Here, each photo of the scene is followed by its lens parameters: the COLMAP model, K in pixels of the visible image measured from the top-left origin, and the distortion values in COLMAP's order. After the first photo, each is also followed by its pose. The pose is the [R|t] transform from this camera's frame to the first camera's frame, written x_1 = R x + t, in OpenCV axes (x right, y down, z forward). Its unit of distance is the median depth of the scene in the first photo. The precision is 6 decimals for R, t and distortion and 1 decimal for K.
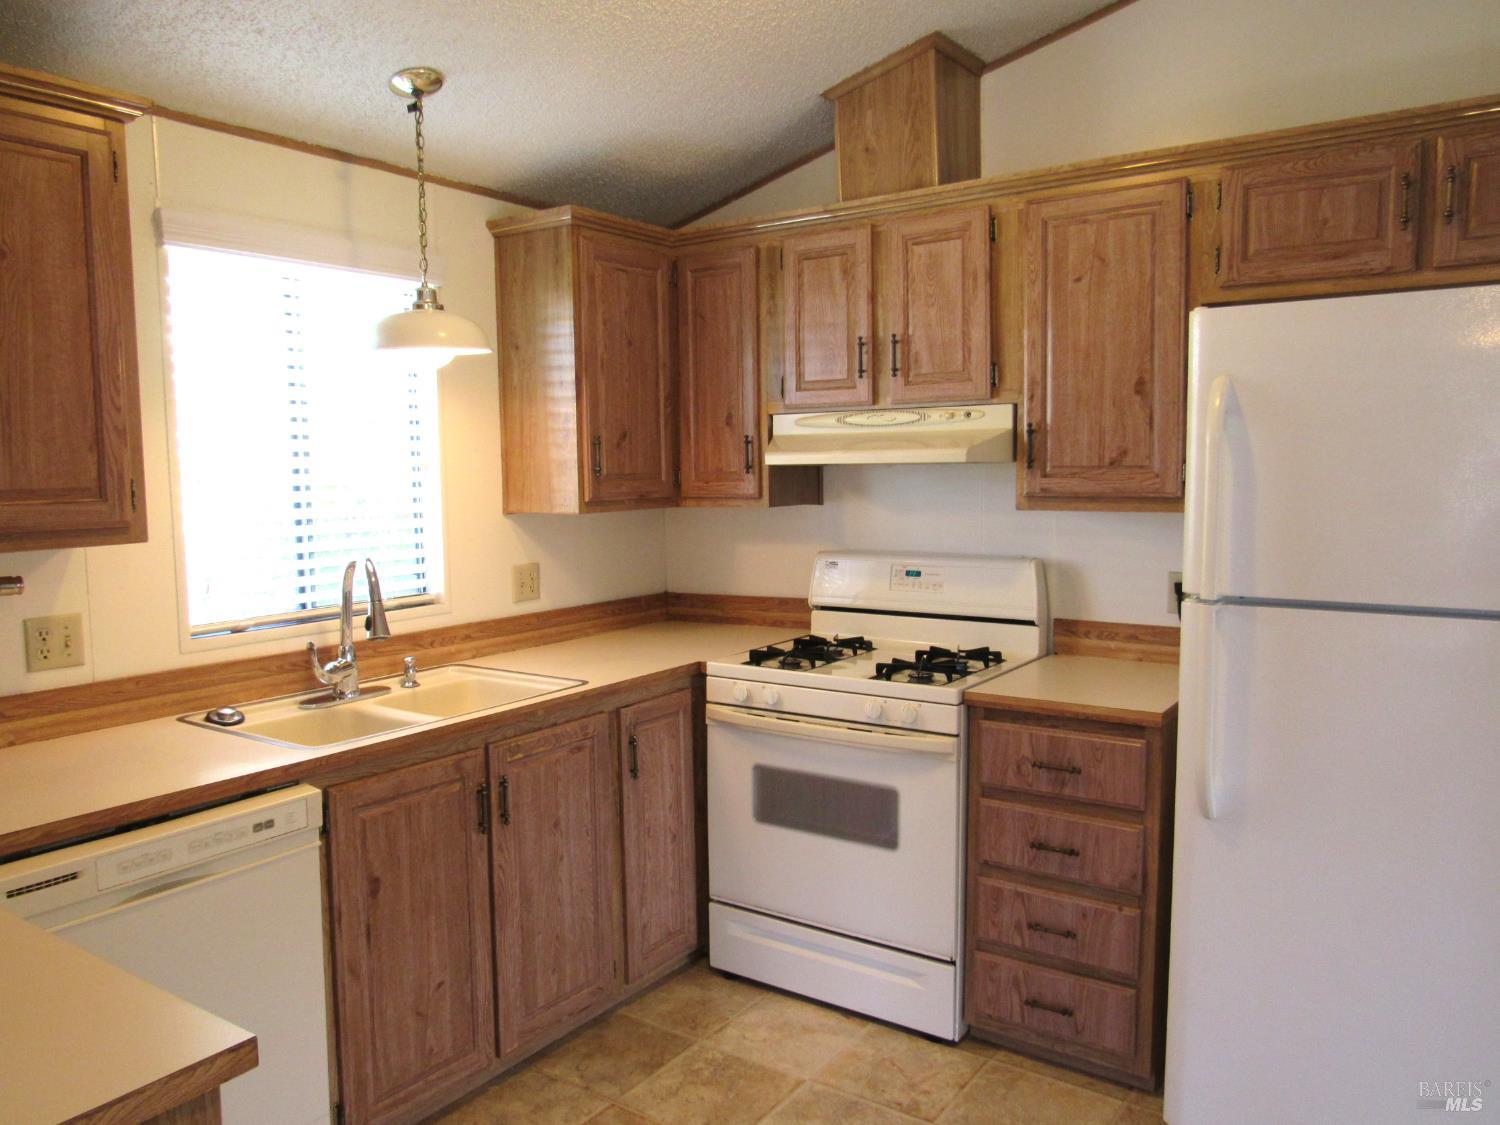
lens RADIAL K [[1115.2, 0, 750.0], [0, 1115.2, 562.5], [0, 0, 1]] dist [-0.023229, 0.009782]
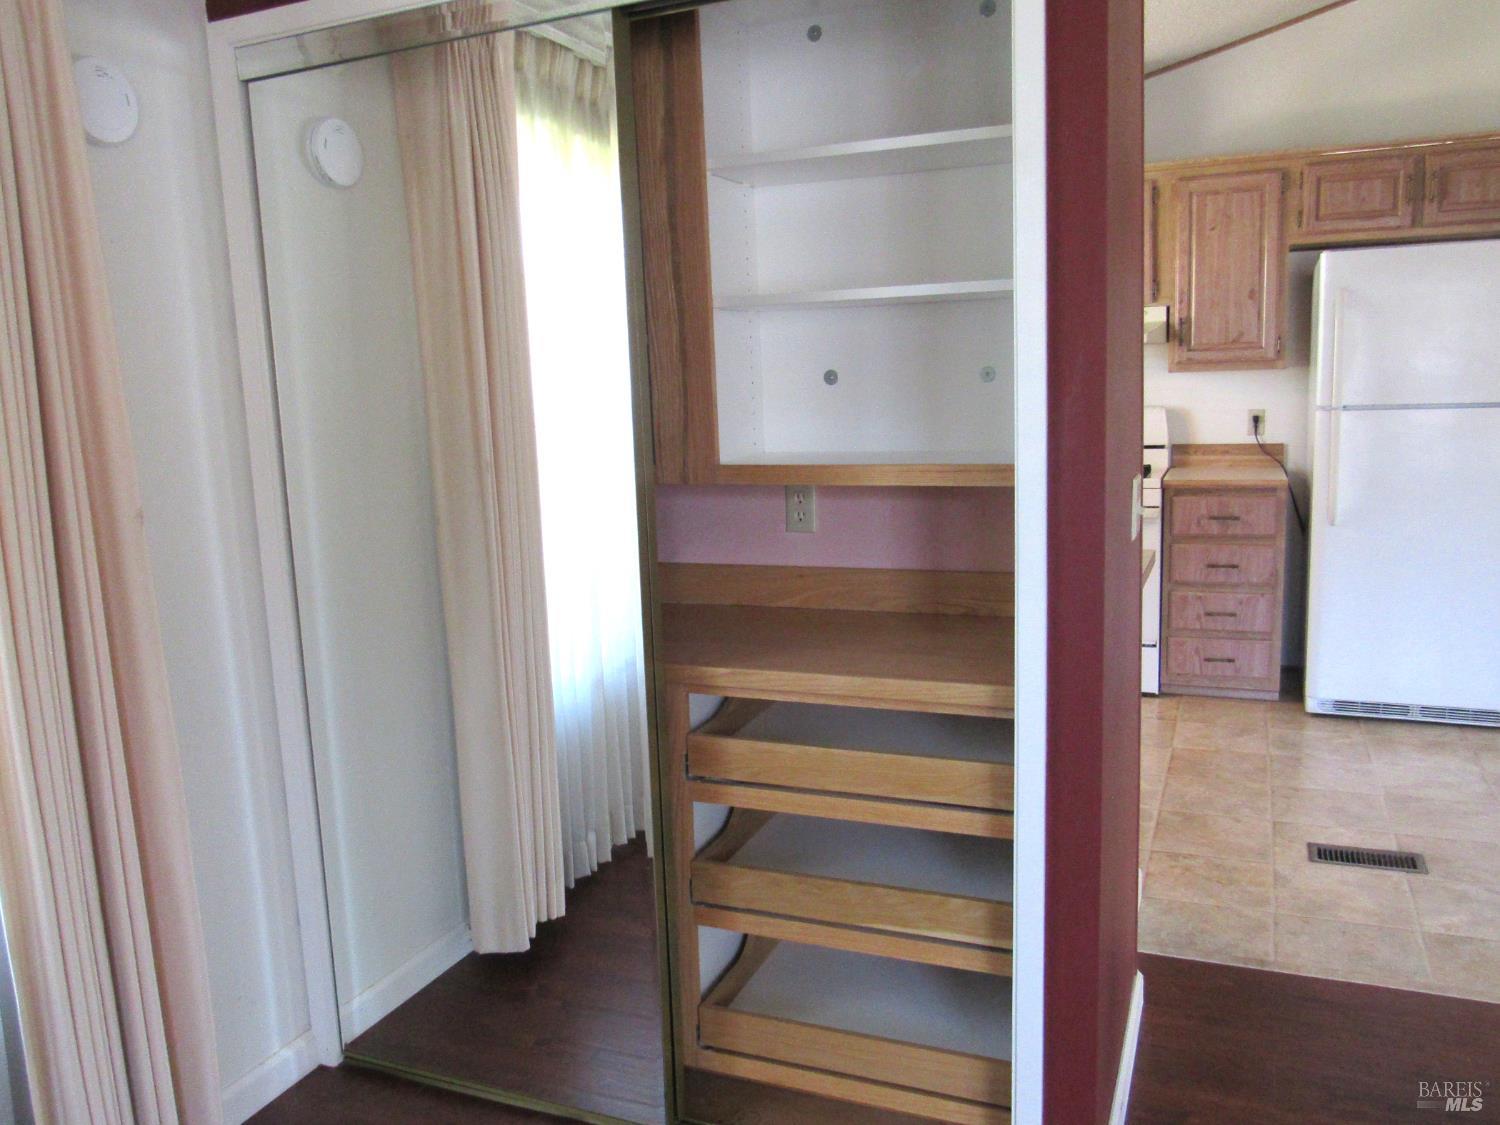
lens RADIAL K [[1181.0, 0, 750.0], [0, 1181.0, 562.5], [0, 0, 1]] dist [-0.038021, 0.033618]
pose [[0.977666, -0.057186, 0.202234, -0.758895], [0.044470, 0.996770, 0.066875, 0.091659], [-0.205405, -0.056388, 0.977051, -0.587104]]
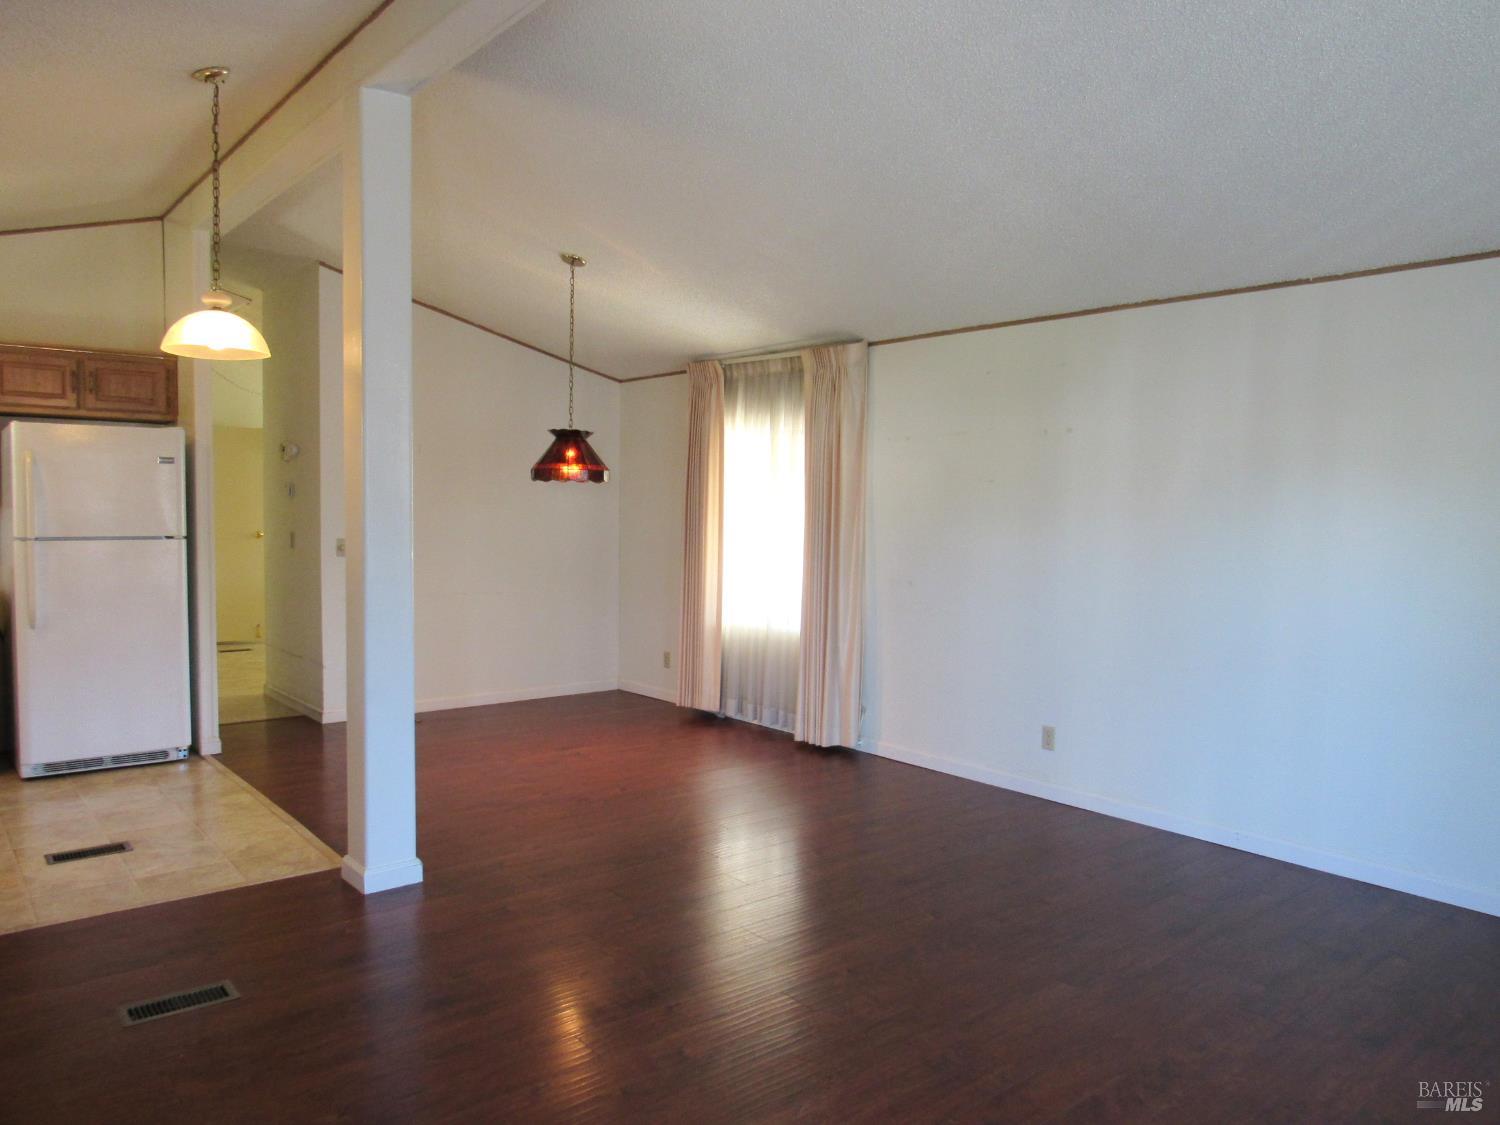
lens RADIAL K [[1066.4, 0, 750.0], [0, 1066.4, 562.5], [0, 0, 1]] dist [-0.030731, 0.002848]
pose [[0.266284, -0.041466, 0.963002, -1.107320], [0.069765, 0.997283, 0.023651, 0.110951], [-0.961367, 0.060886, 0.268453, -0.914185]]
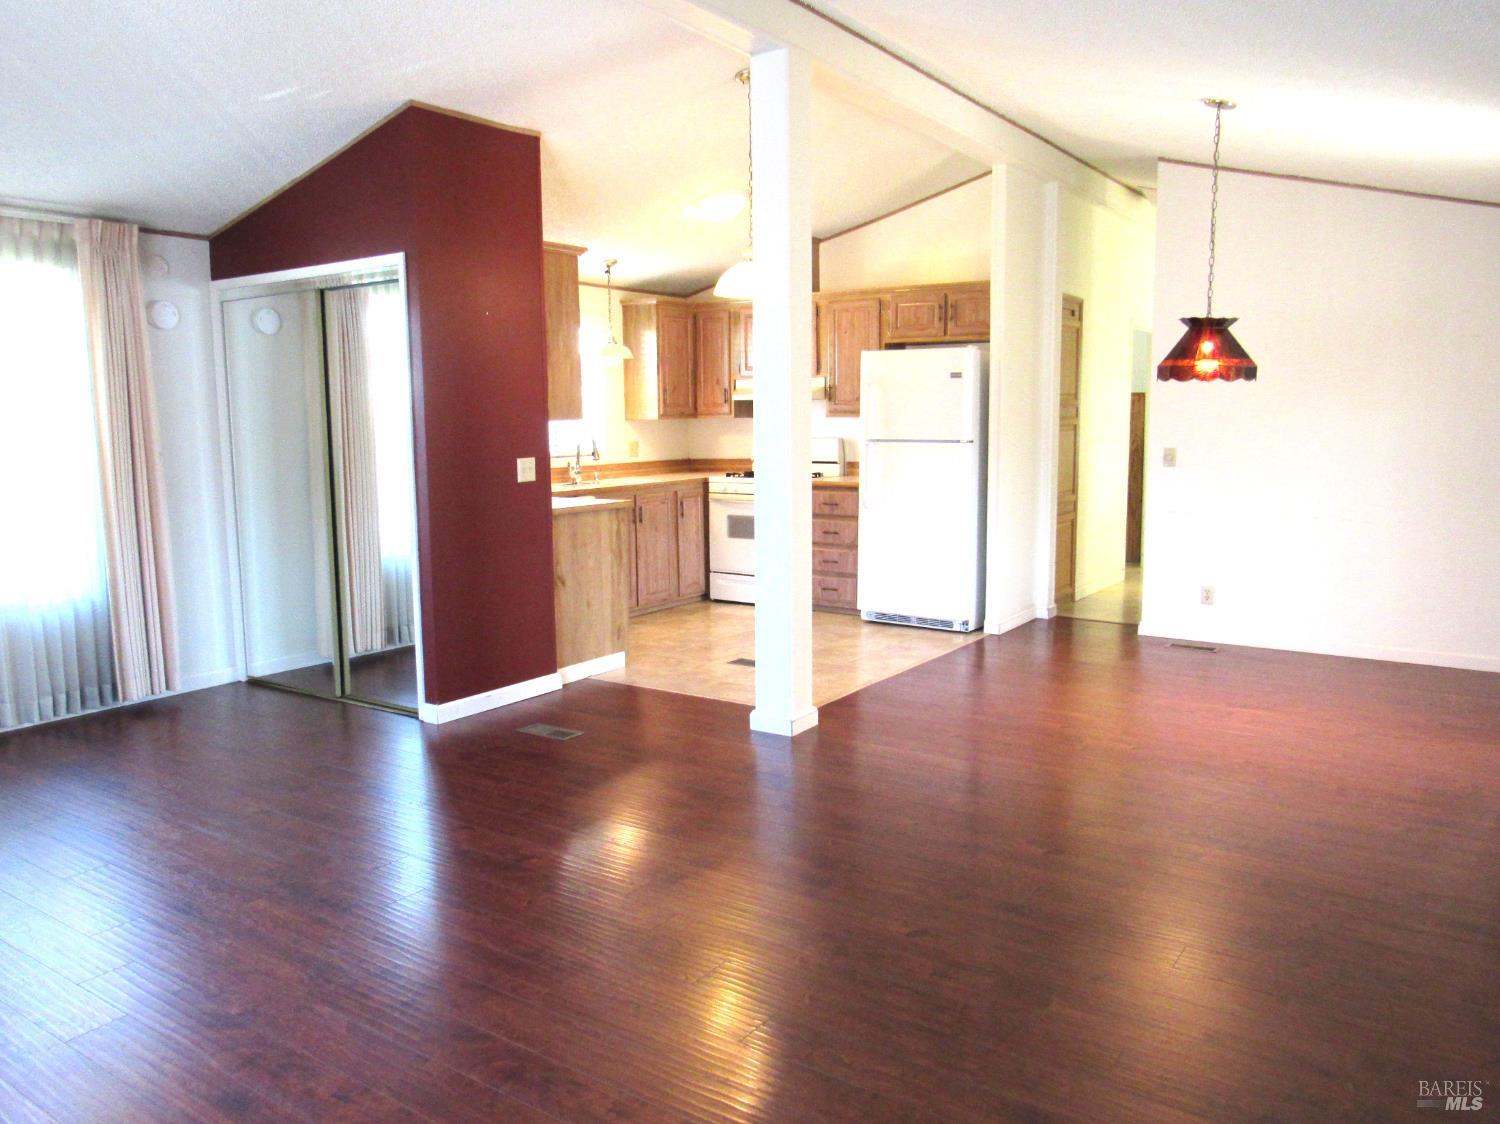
lens RADIAL K [[1124.3, 0, 750.0], [0, 1124.3, 562.0], [0, 0, 1]] dist [-0.029710, 0.004840]
pose [[0.999868, 0.001610, 0.016138, 0.015524], [-0.002362, 0.998906, 0.046701, 0.185403], [-0.016046, -0.046733, 0.998779, -1.807496]]
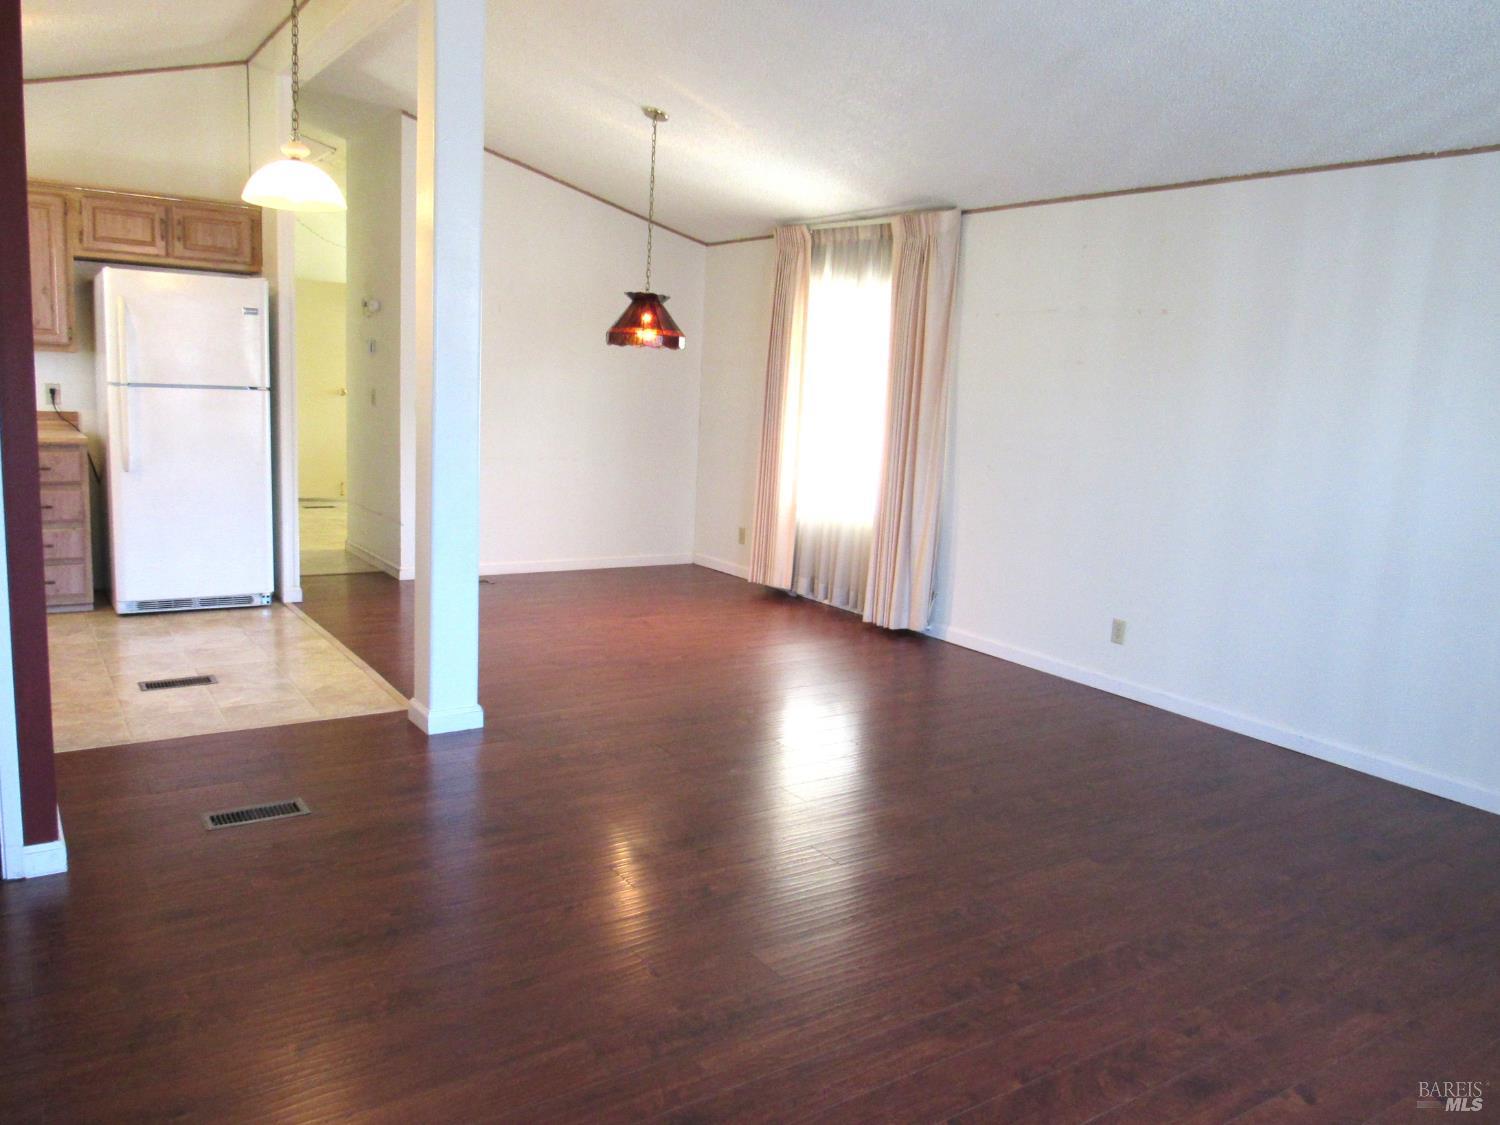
lens RADIAL K [[1124.3, 0, 750.0], [0, 1124.3, 562.5], [0, 0, 1]] dist [-0.029710, 0.004840]
pose [[0.355241, -0.125480, 0.926315, -1.167084], [0.027800, 0.991929, 0.123707, 0.127193], [-0.934361, -0.018194, 0.355862, -0.988263]]
